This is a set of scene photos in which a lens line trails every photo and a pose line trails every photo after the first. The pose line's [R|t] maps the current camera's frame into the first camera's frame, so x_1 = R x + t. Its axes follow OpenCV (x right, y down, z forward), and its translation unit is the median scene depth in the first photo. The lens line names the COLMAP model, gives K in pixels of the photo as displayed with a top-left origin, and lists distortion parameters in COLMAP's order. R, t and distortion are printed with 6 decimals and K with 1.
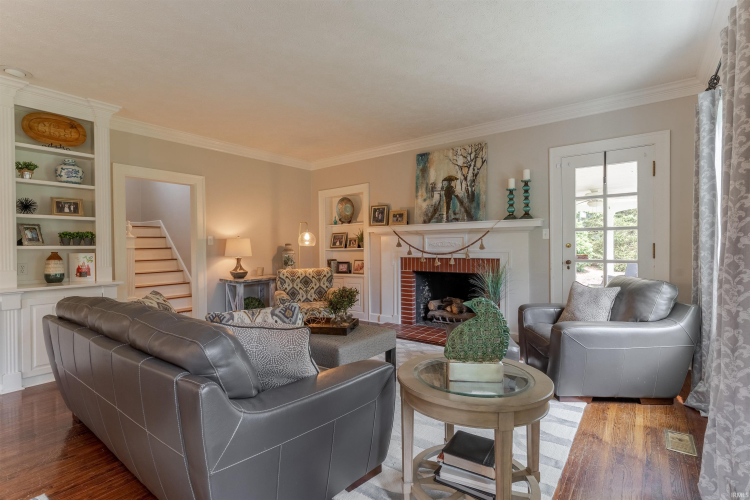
lens RADIAL K [[357.8, 0, 375.0], [0, 357.8, 250.0], [0, 0, 1]] dist [0.002335, 0.000211]
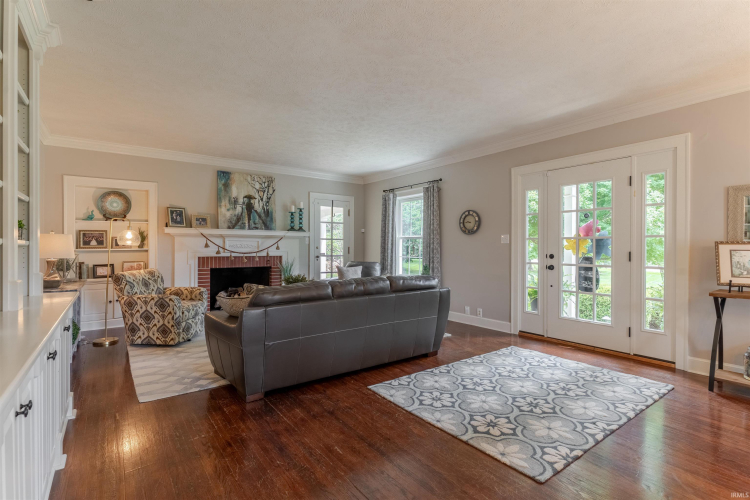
lens RADIAL K [[357.8, 0, 375.0], [0, 357.8, 250.0], [0, 0, 1]] dist [0.002335, 0.000211]
pose [[0.288627, 0.004958, 0.957429, -0.938727], [0.007898, 0.999940, -0.007559, 0.013086], [-0.957409, 0.009744, 0.288570, 0.165334]]
